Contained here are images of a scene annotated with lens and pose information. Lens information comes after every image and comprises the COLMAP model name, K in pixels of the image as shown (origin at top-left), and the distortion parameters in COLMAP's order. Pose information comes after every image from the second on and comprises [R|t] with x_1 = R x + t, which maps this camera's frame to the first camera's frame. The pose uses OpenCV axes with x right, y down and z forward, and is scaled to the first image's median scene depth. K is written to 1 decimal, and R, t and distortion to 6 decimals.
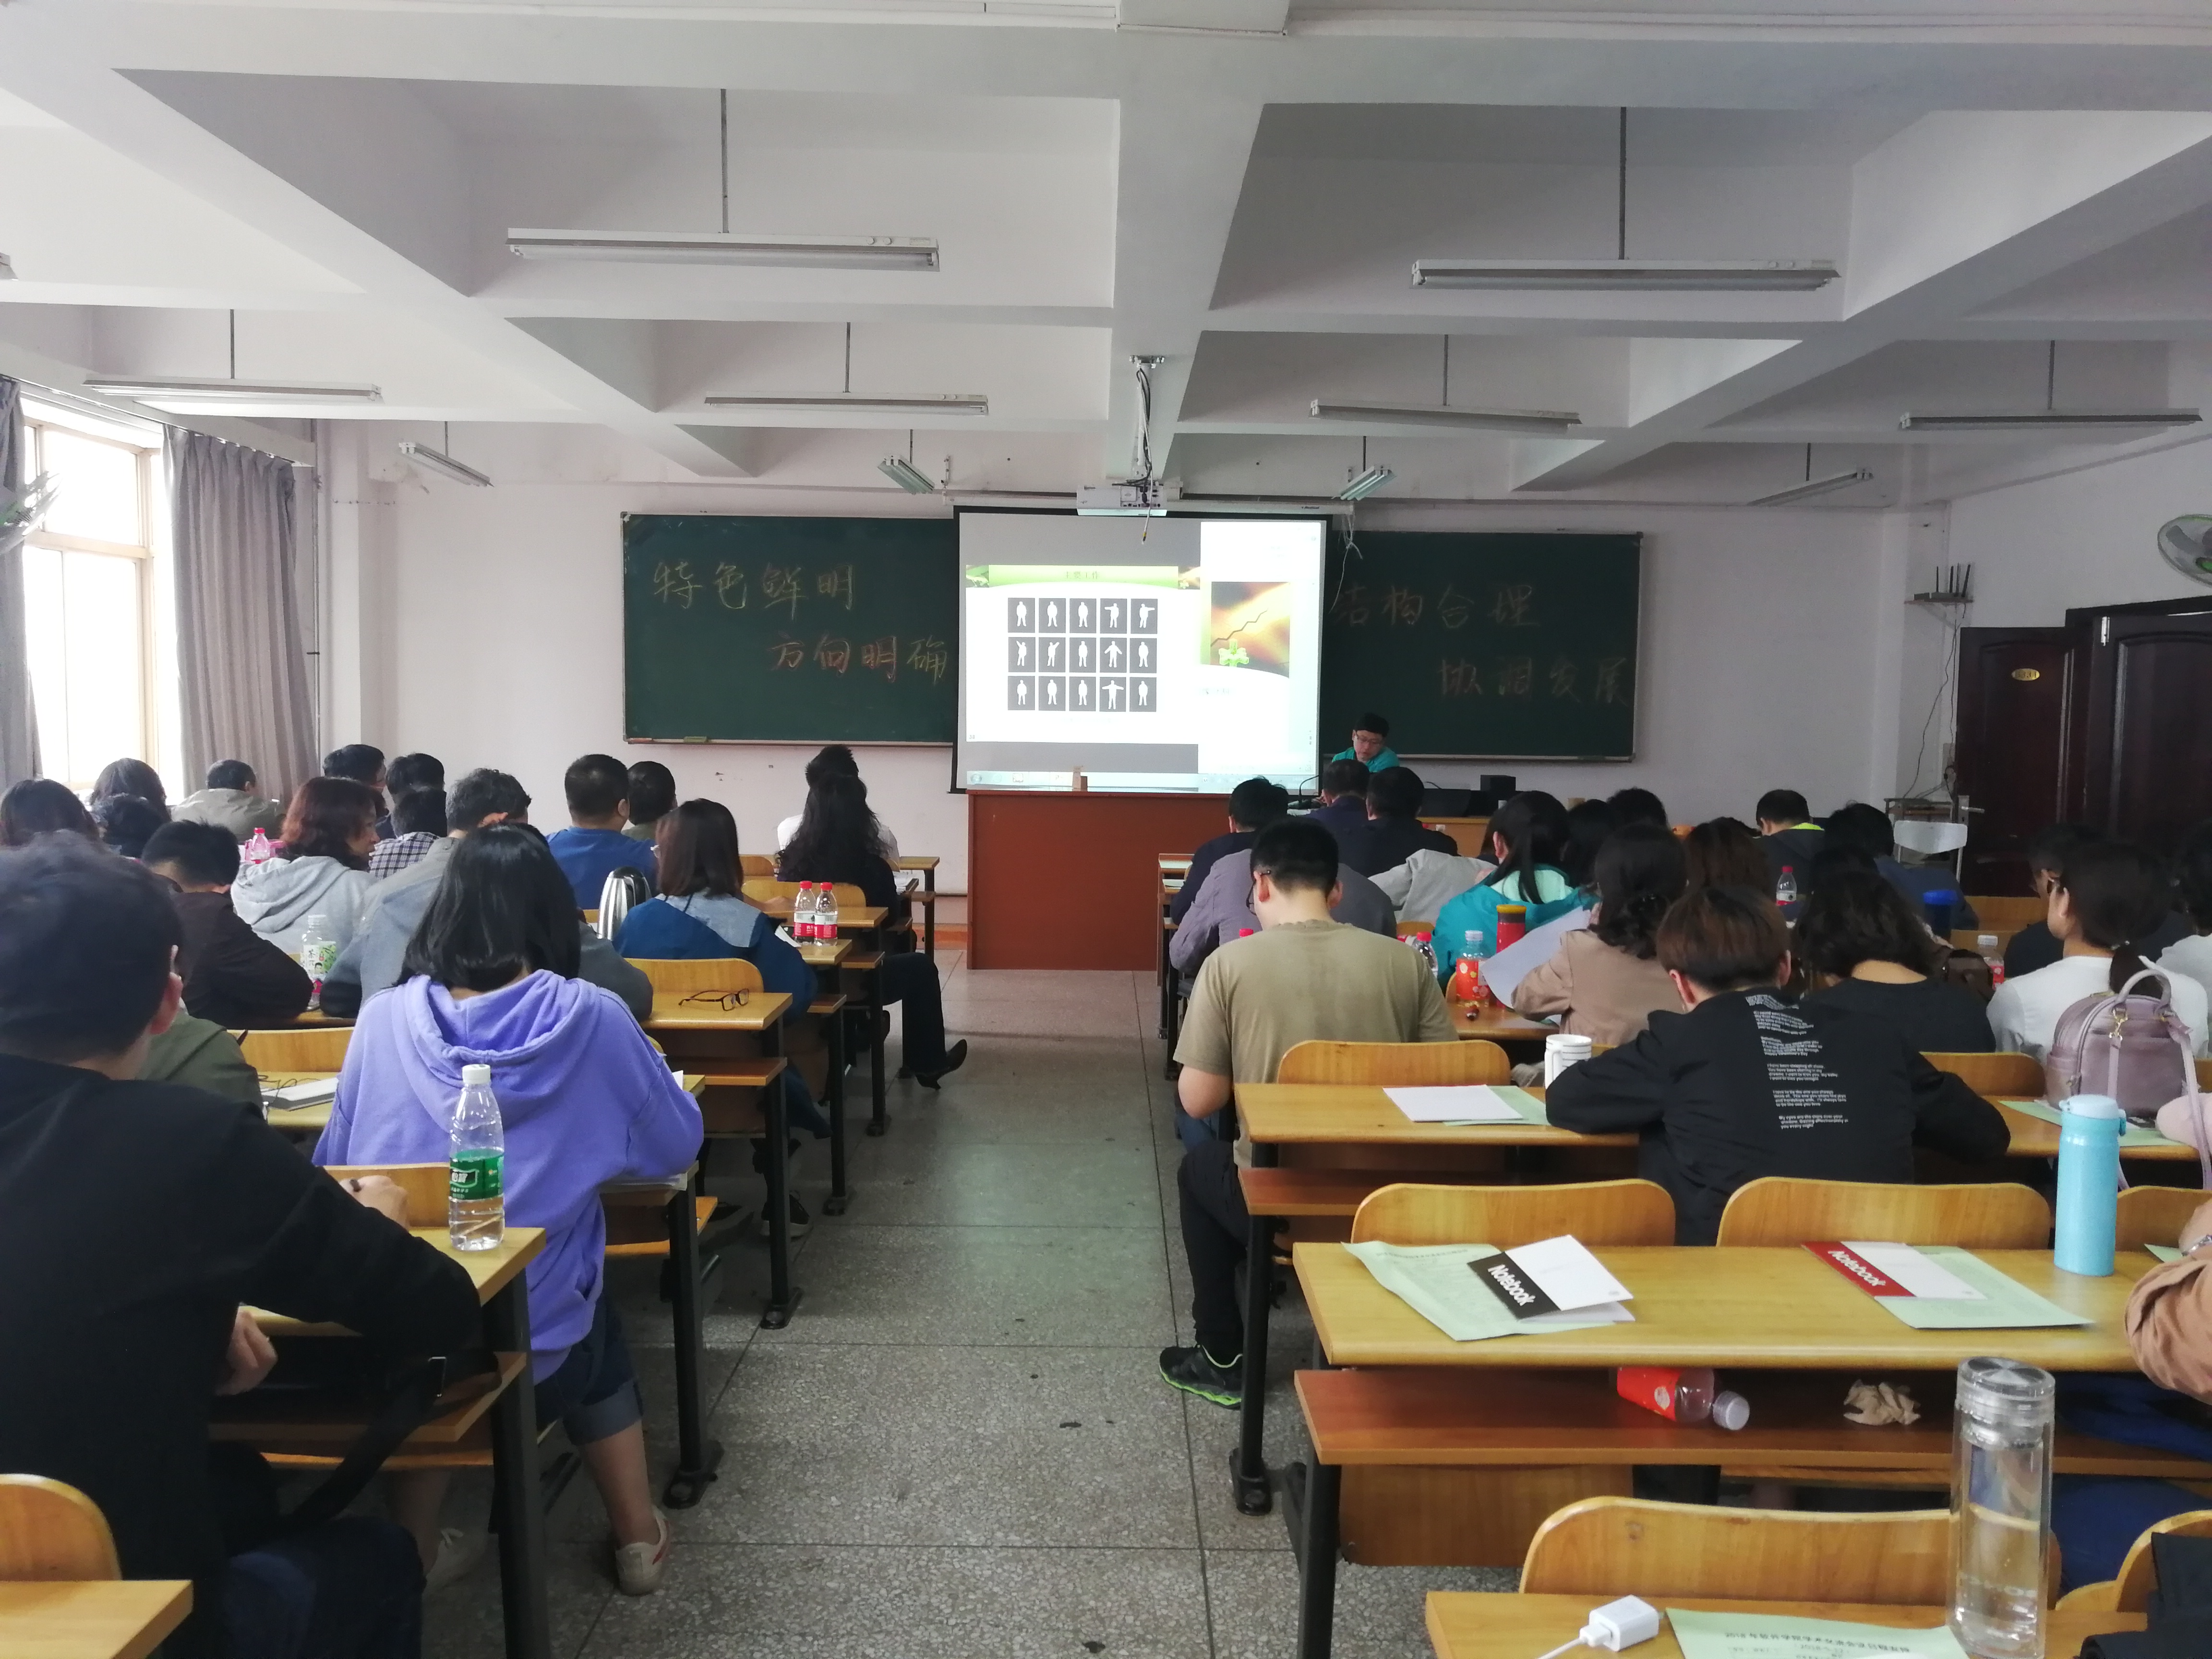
lens RADIAL K [[1723.4, 0, 1110.6], [0, 1723.4, 816.4], [0, 0, 1]] dist [-0.017946, 0.065044]
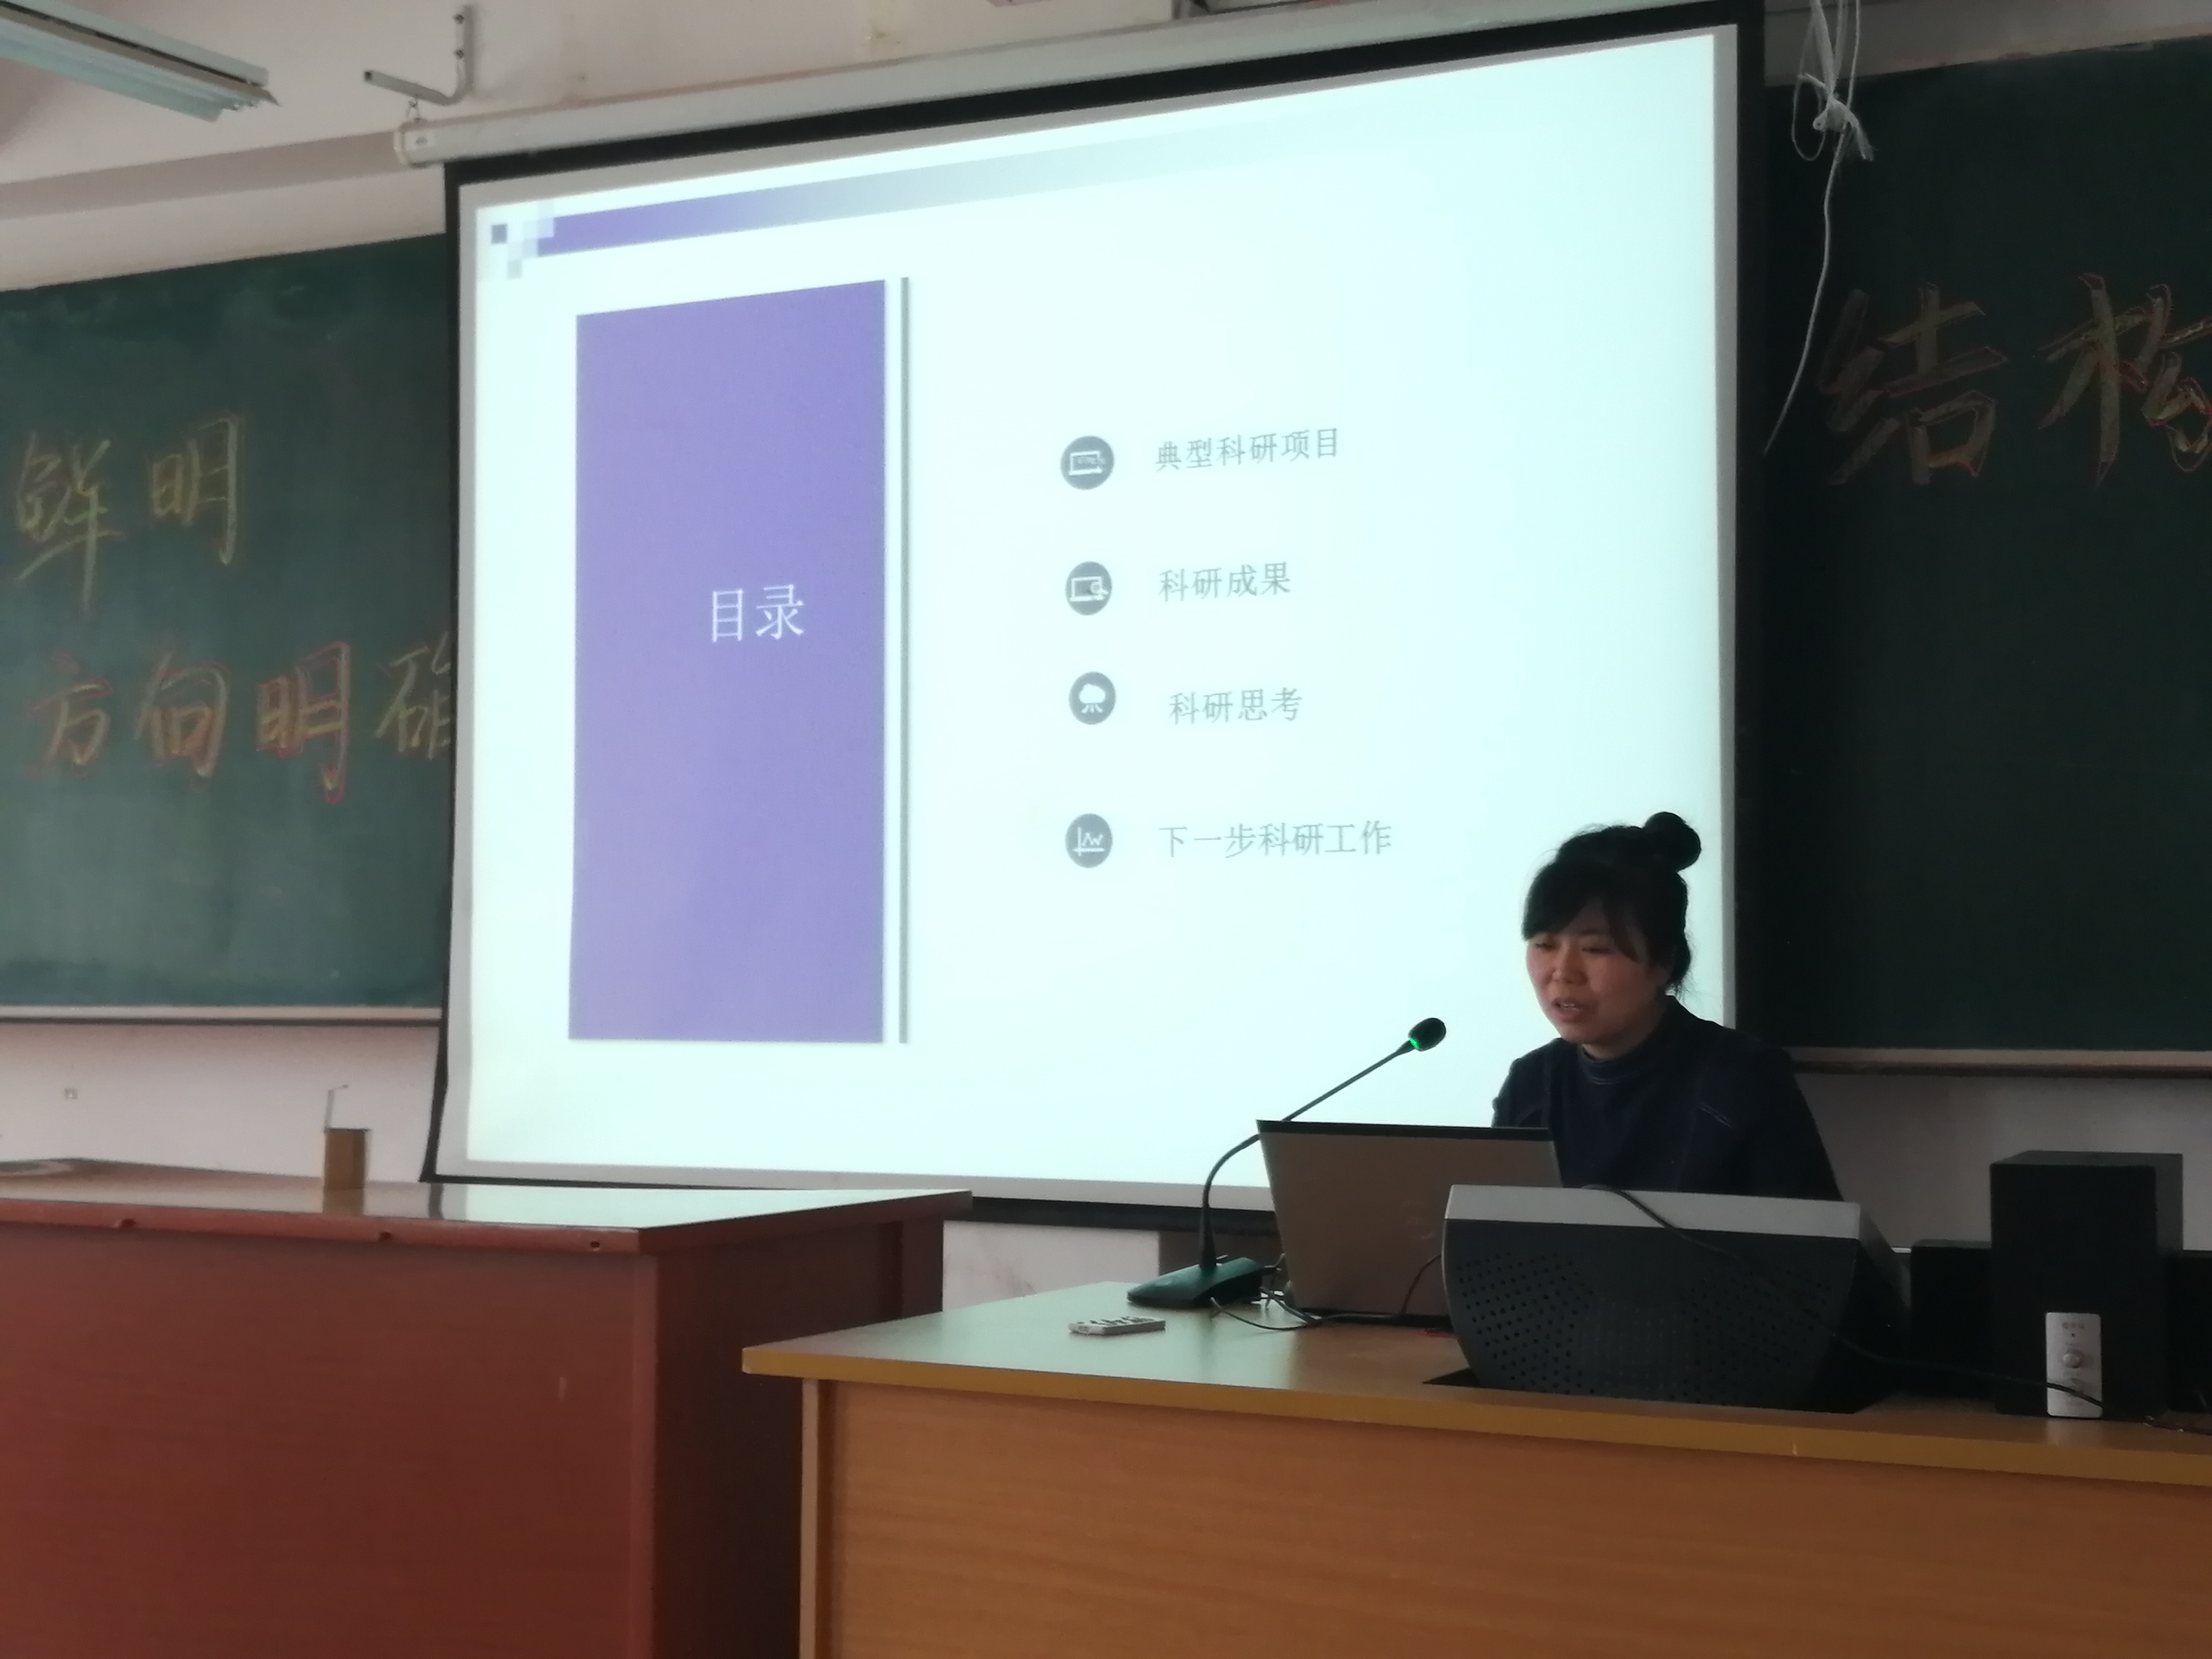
lens RADIAL K [[3277.2, 0, 1098.8], [0, 3277.2, 831.2], [0, 0, 1]] dist [0.080900, -0.467276]
pose [[0.880191, -0.032983, -0.473471, 0.249636], [-0.018764, 0.994384, -0.104154, -0.017717], [0.474248, 0.100560, 0.874630, 0.578481]]
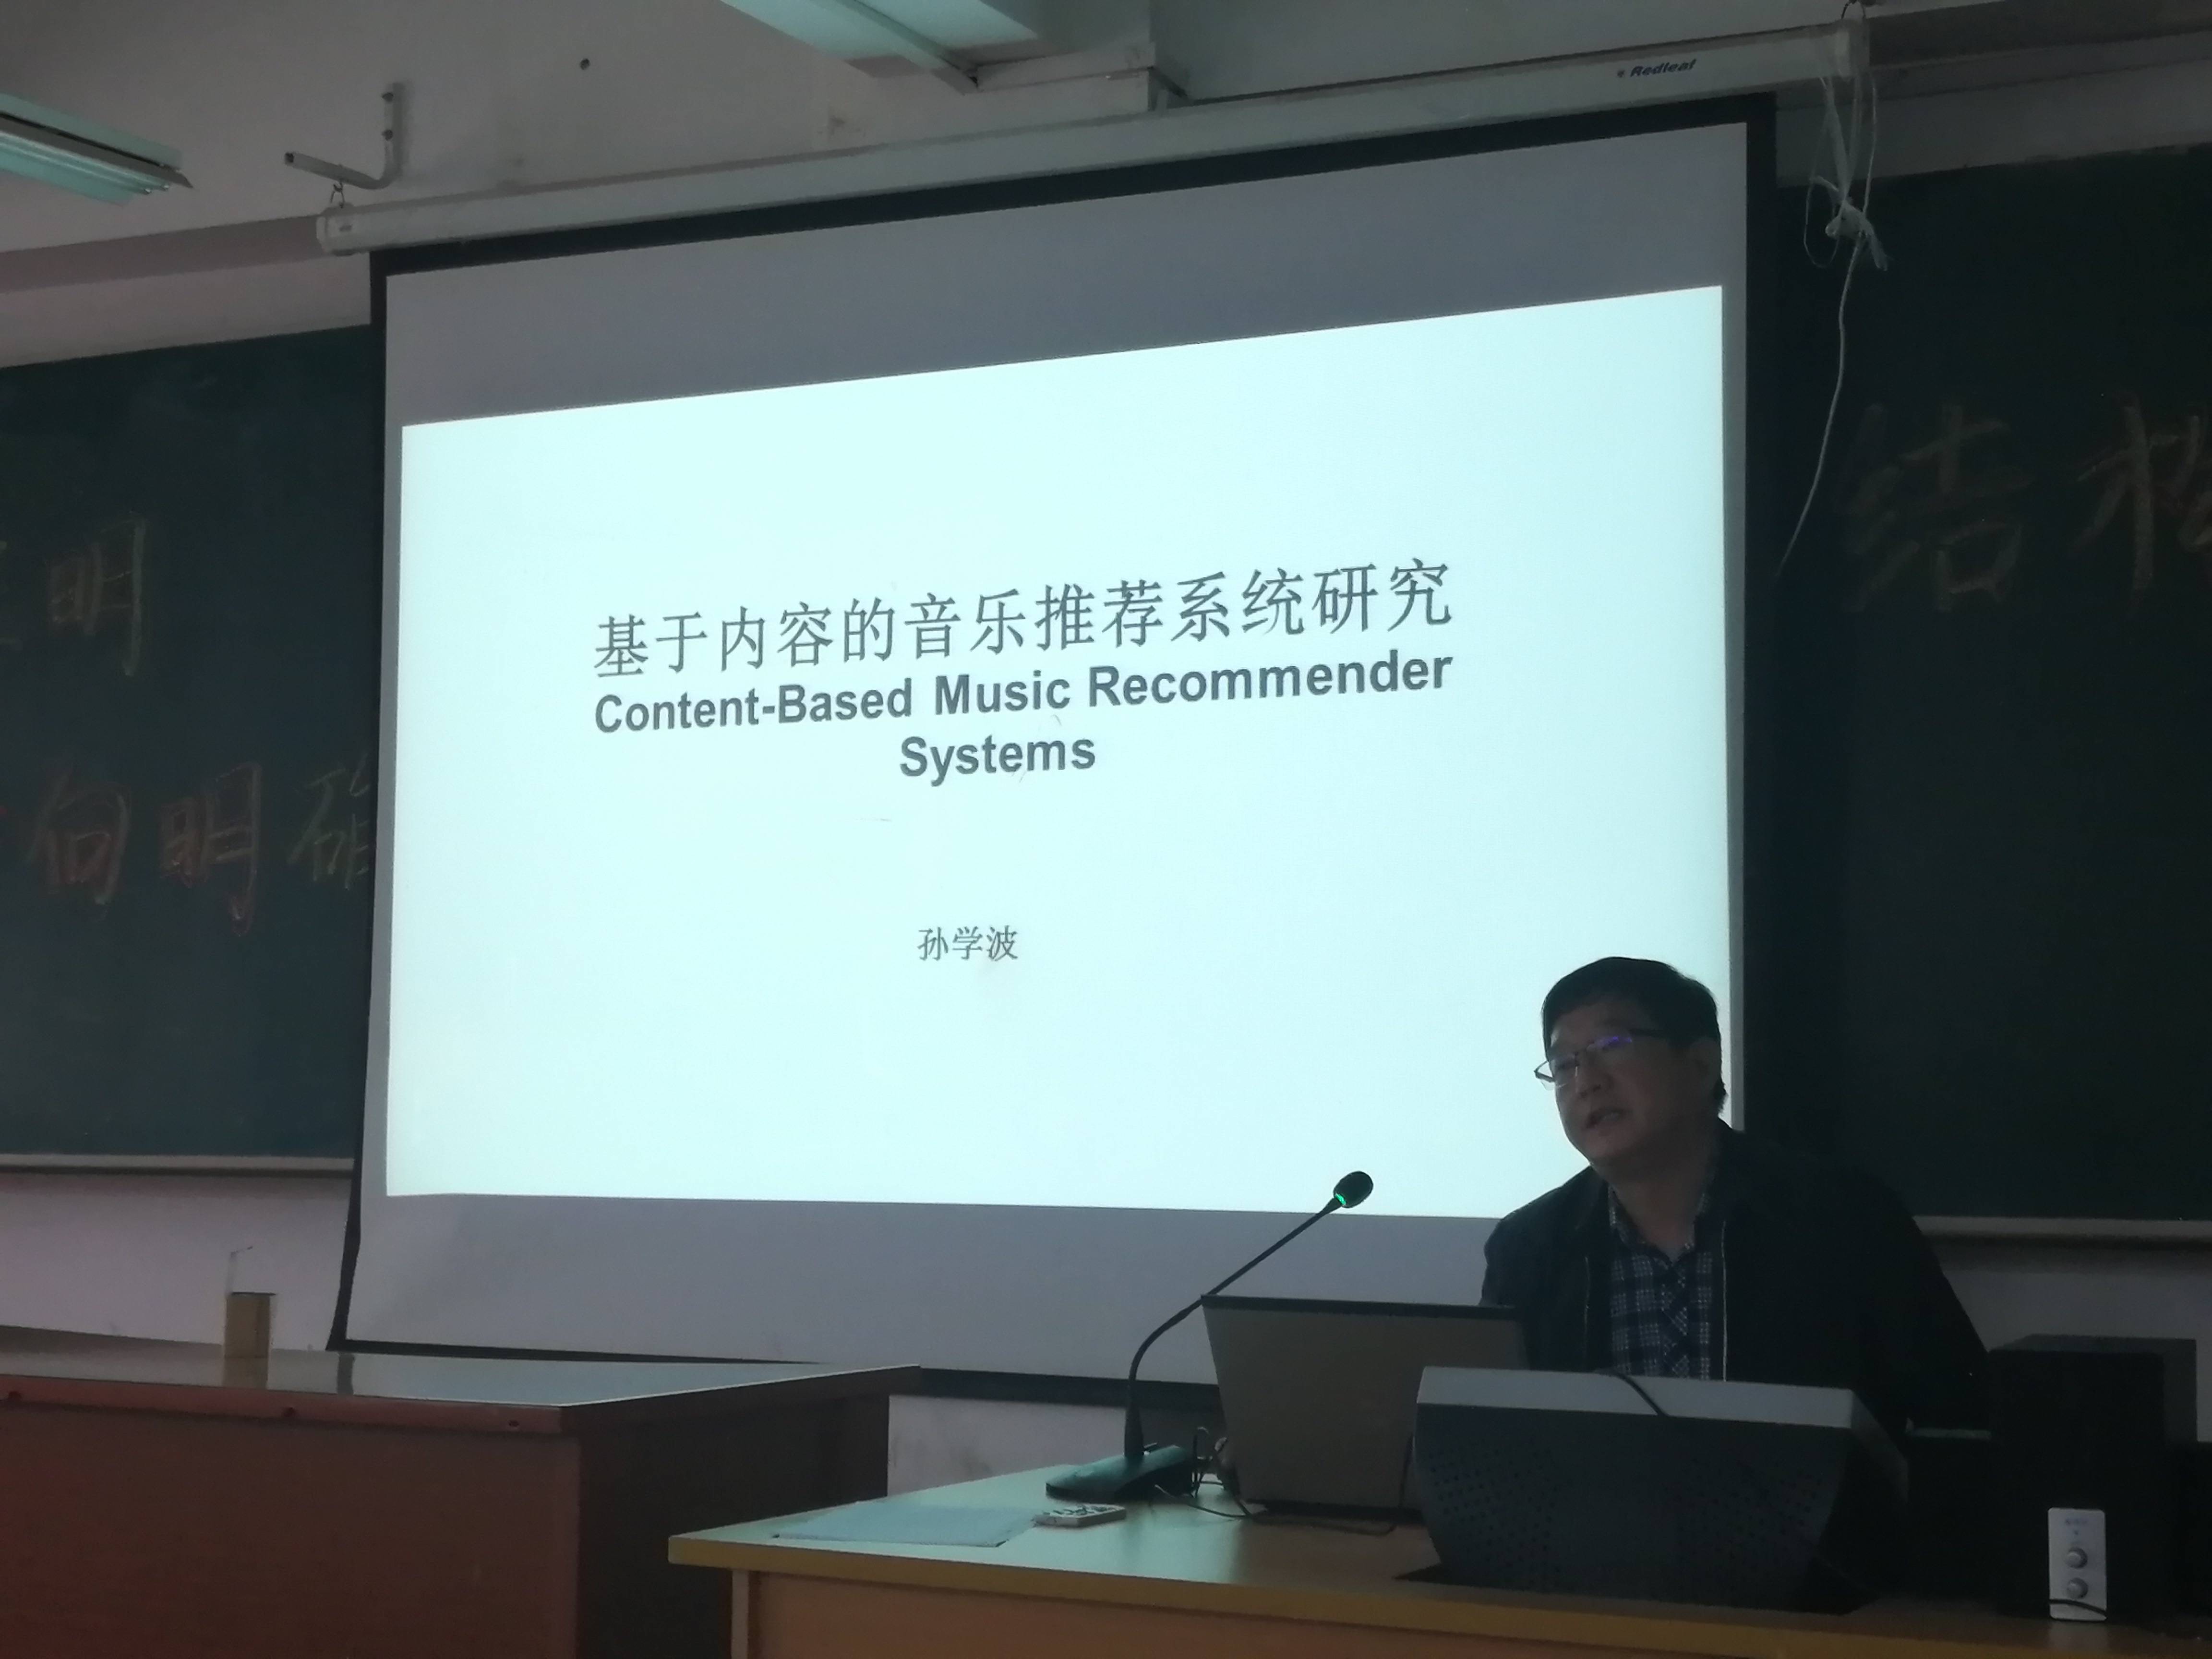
lens RADIAL K [[3608.6, 0, 1106.0], [0, 3608.6, 829.5], [0, 0, 1]] dist [0.041472, -0.270363]
pose [[0.883122, -0.042984, -0.467169, 0.257550], [-0.024689, 0.990156, -0.137776, -0.019660], [0.468492, 0.133208, 0.873367, 0.569584]]
